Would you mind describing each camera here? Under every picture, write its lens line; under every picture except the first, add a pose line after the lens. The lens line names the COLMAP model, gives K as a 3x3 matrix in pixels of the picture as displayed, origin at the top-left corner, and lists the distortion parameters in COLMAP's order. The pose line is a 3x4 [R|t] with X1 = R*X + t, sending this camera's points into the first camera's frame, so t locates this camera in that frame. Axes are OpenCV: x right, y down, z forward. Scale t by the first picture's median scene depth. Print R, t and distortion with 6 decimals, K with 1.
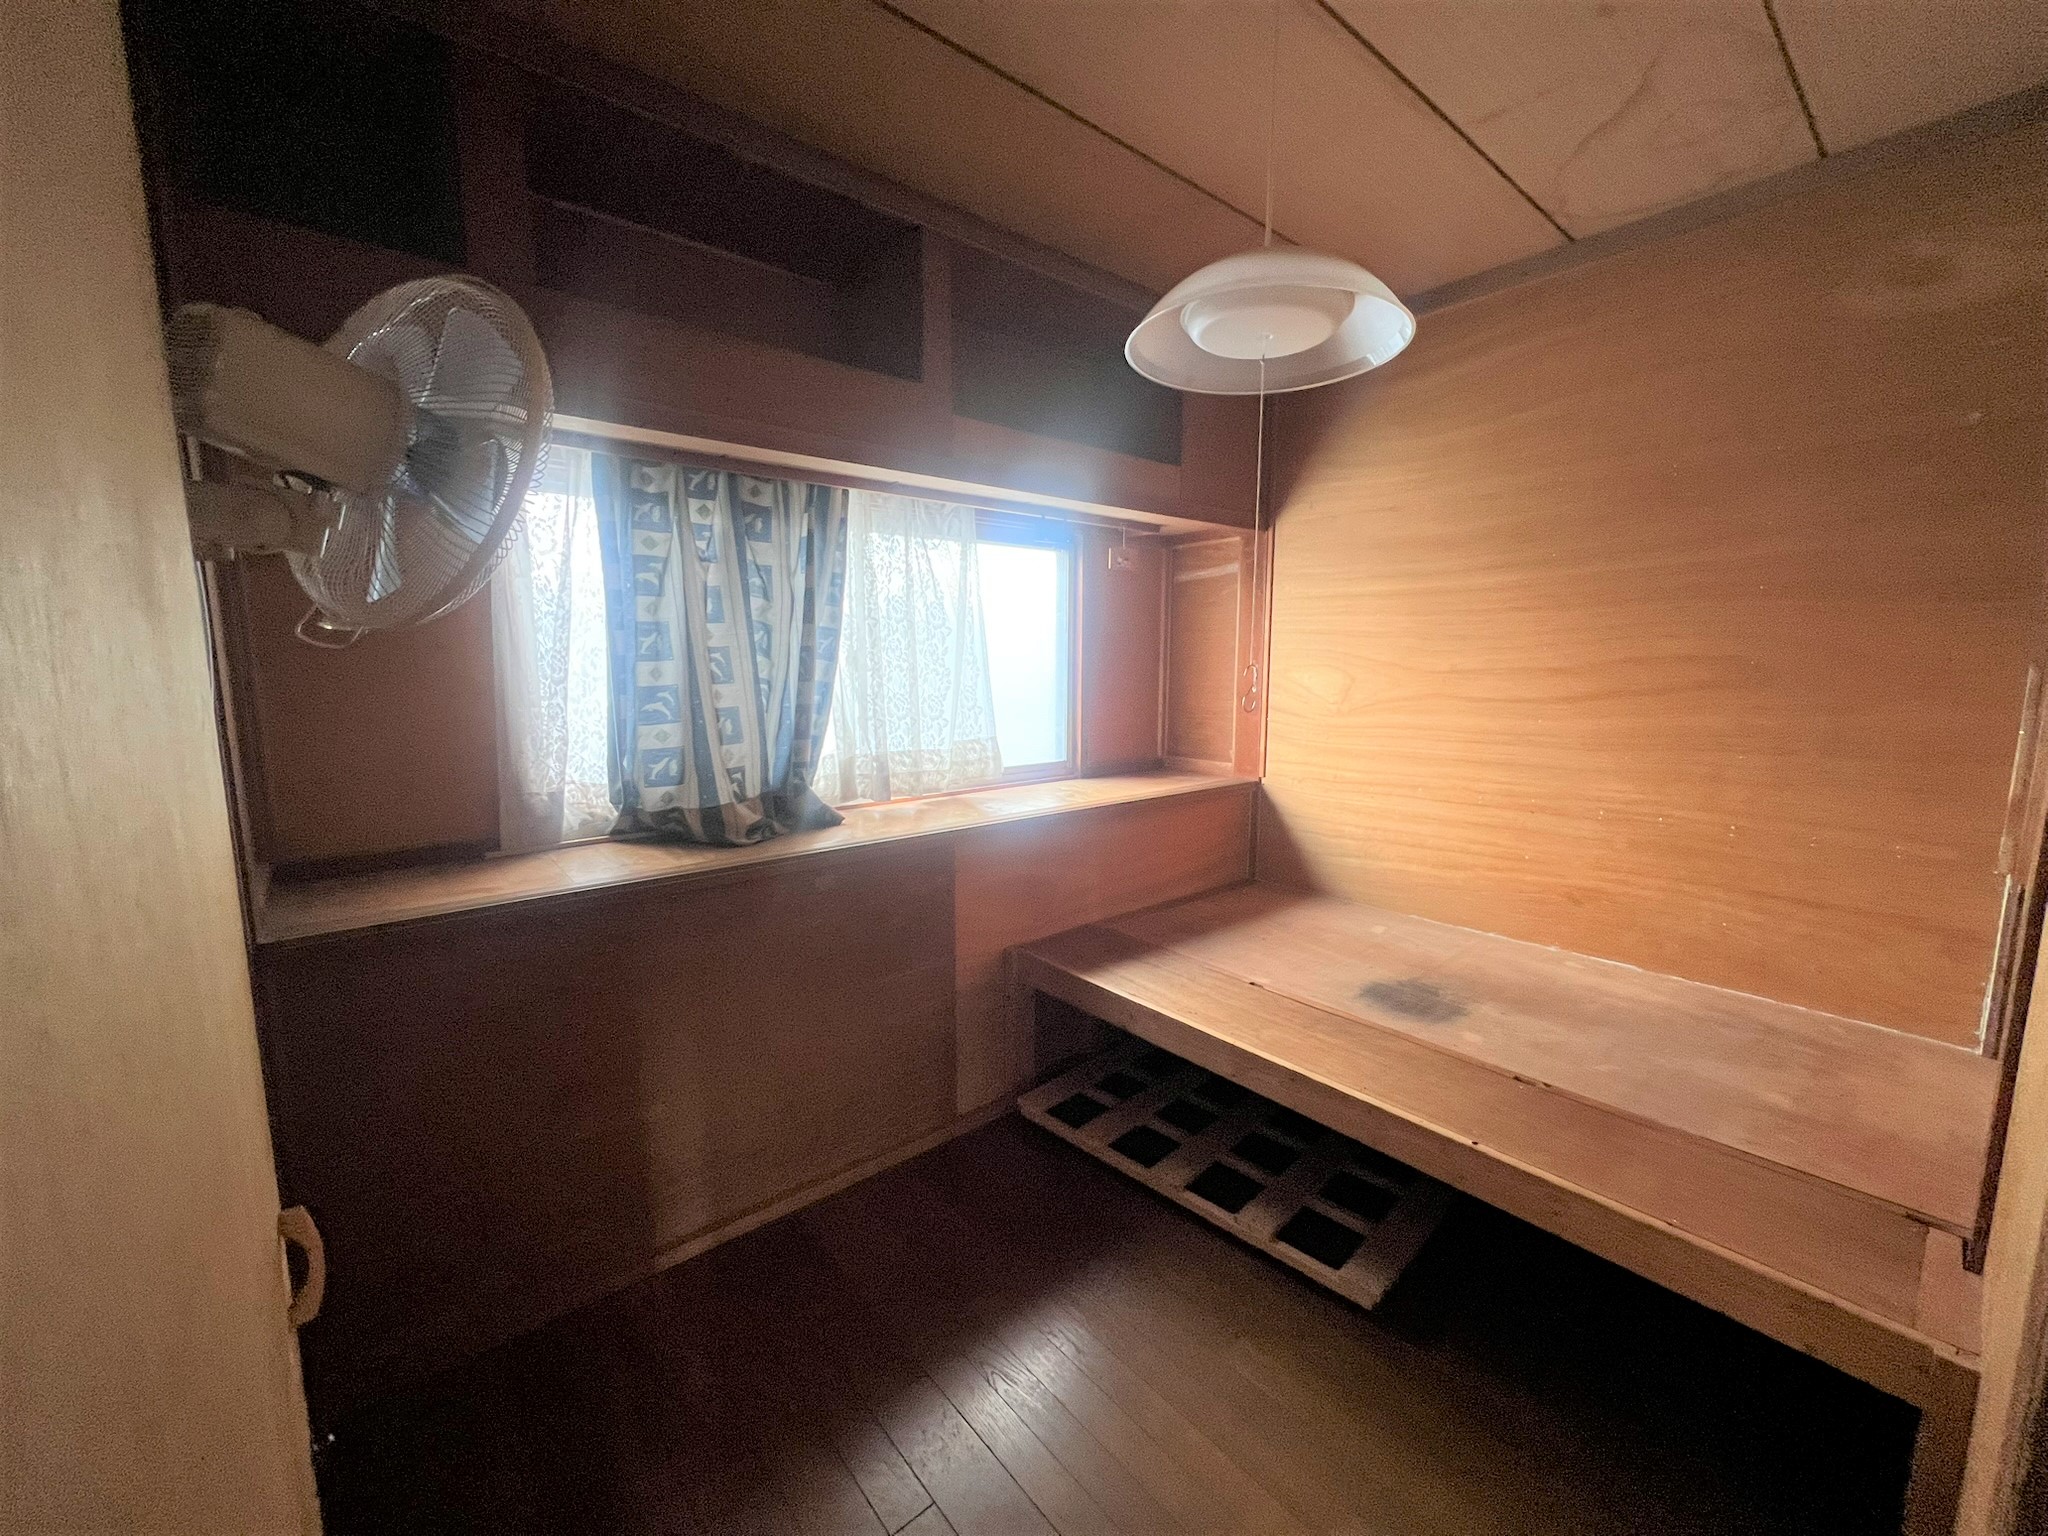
lens RADIAL K [[811.9, 0, 1021.5], [0, 811.9, 768.1], [0, 0, 1]] dist [0.000467, 0.000244]
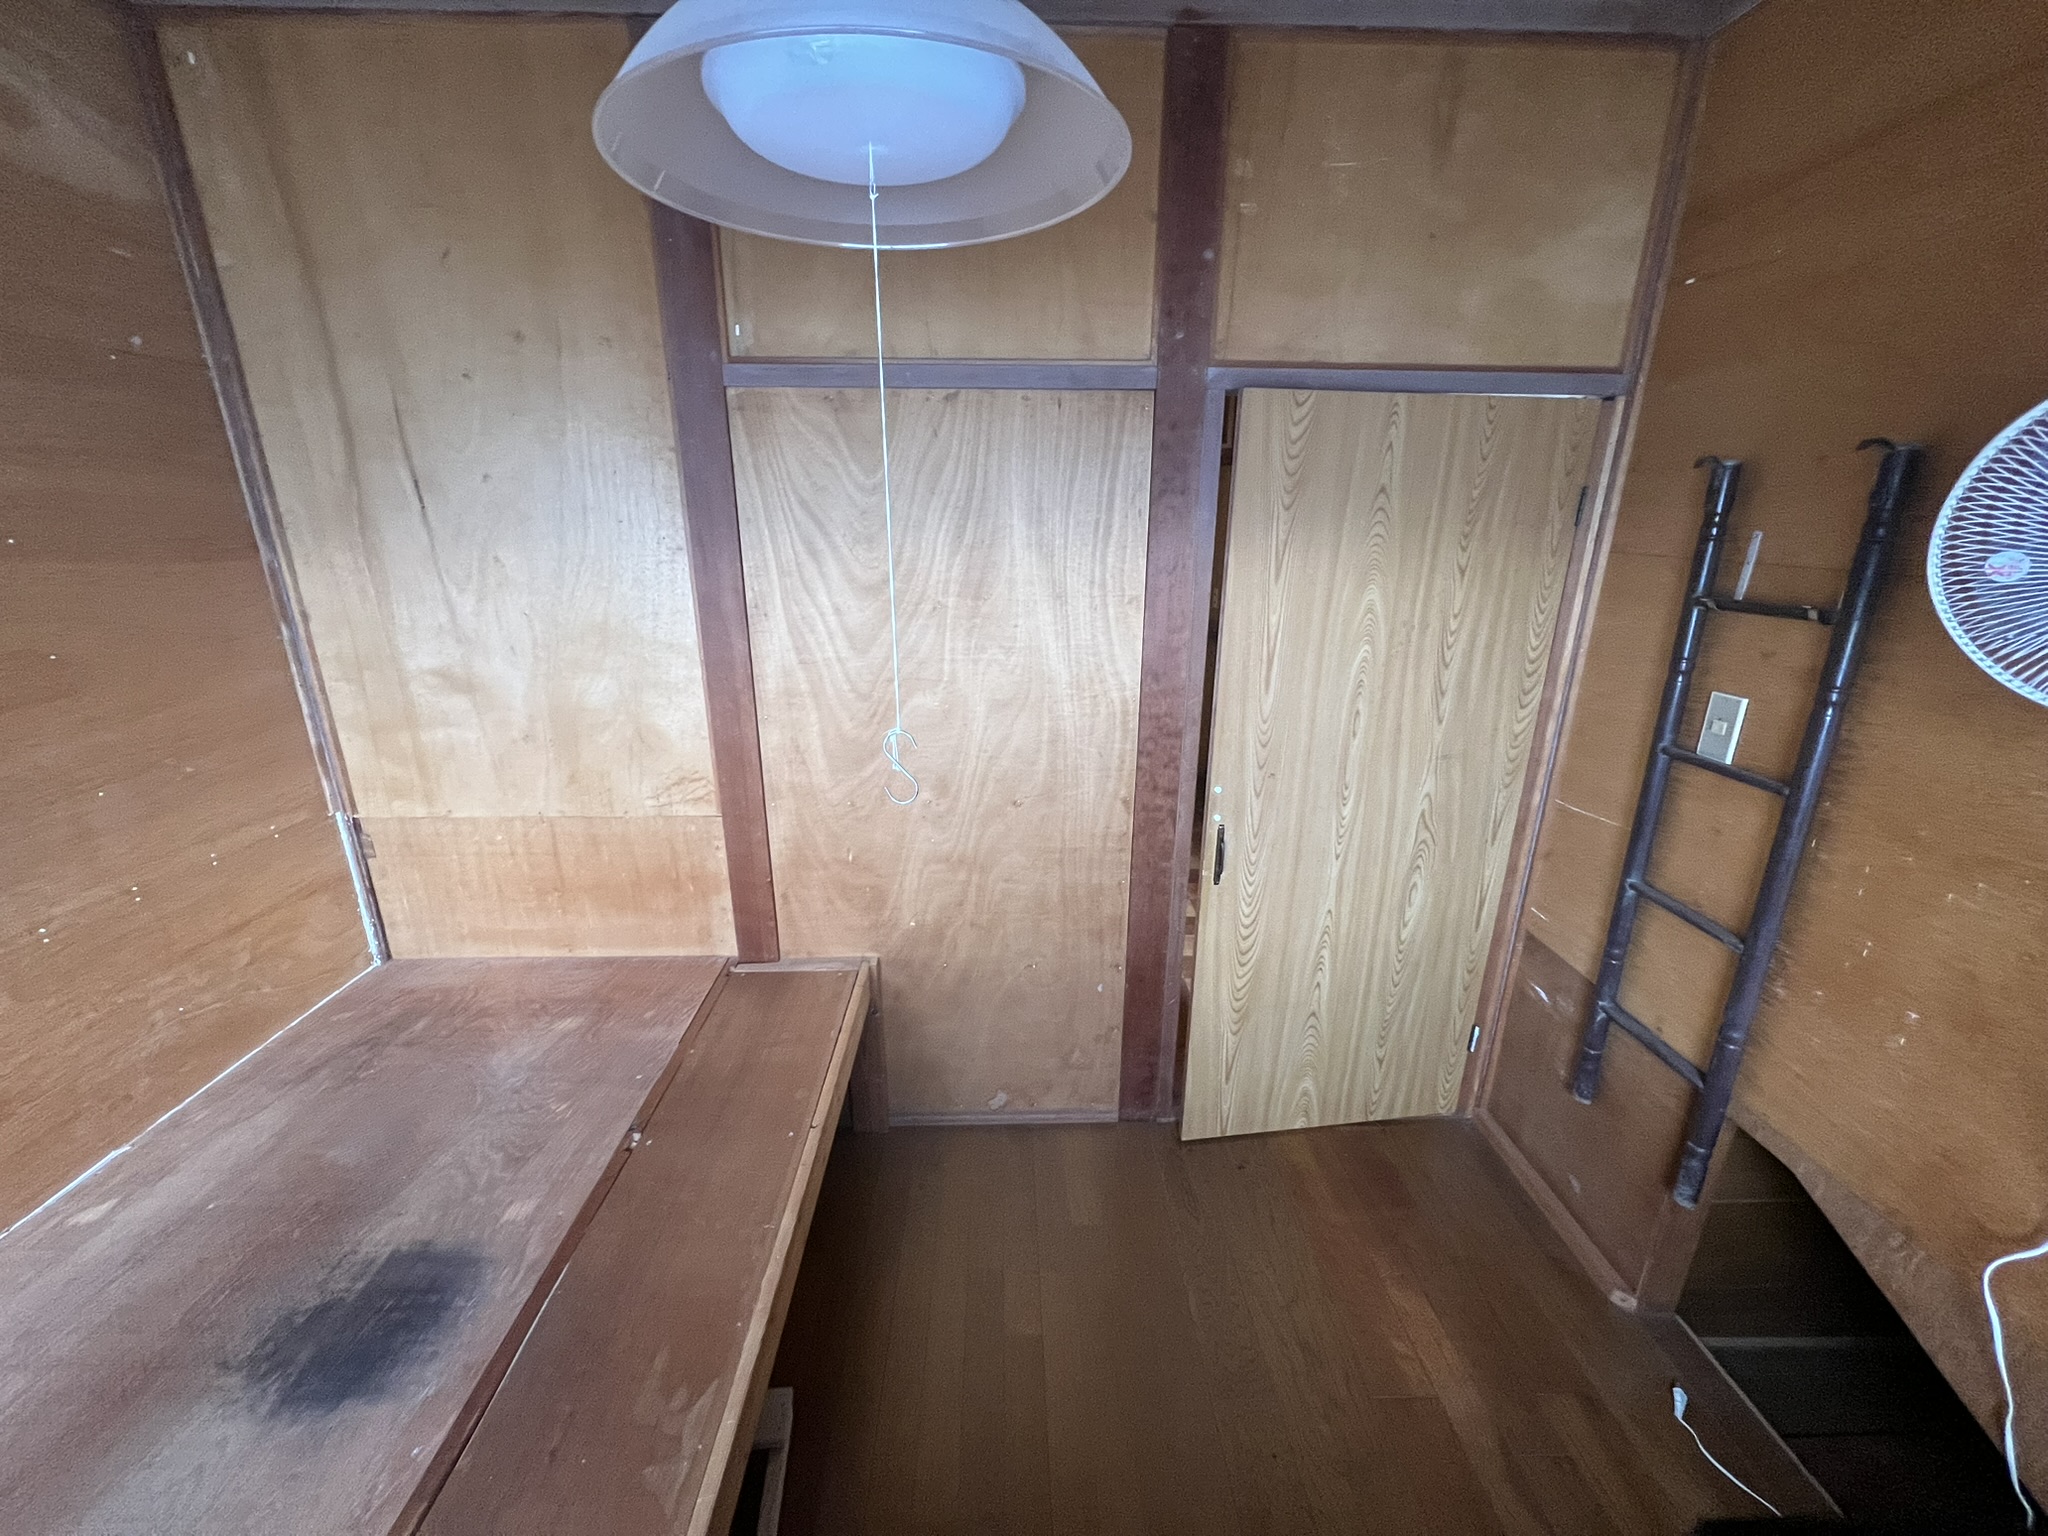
lens RADIAL K [[811.9, 0, 1021.3], [0, 811.9, 762.2], [0, 0, 1]] dist [0.000467, 0.000244]
pose [[-0.784894, -0.190566, 0.589598, -0.117584], [0.078004, 0.913574, 0.399122, -0.252391], [-0.614701, 0.359260, -0.702193, 1.011939]]
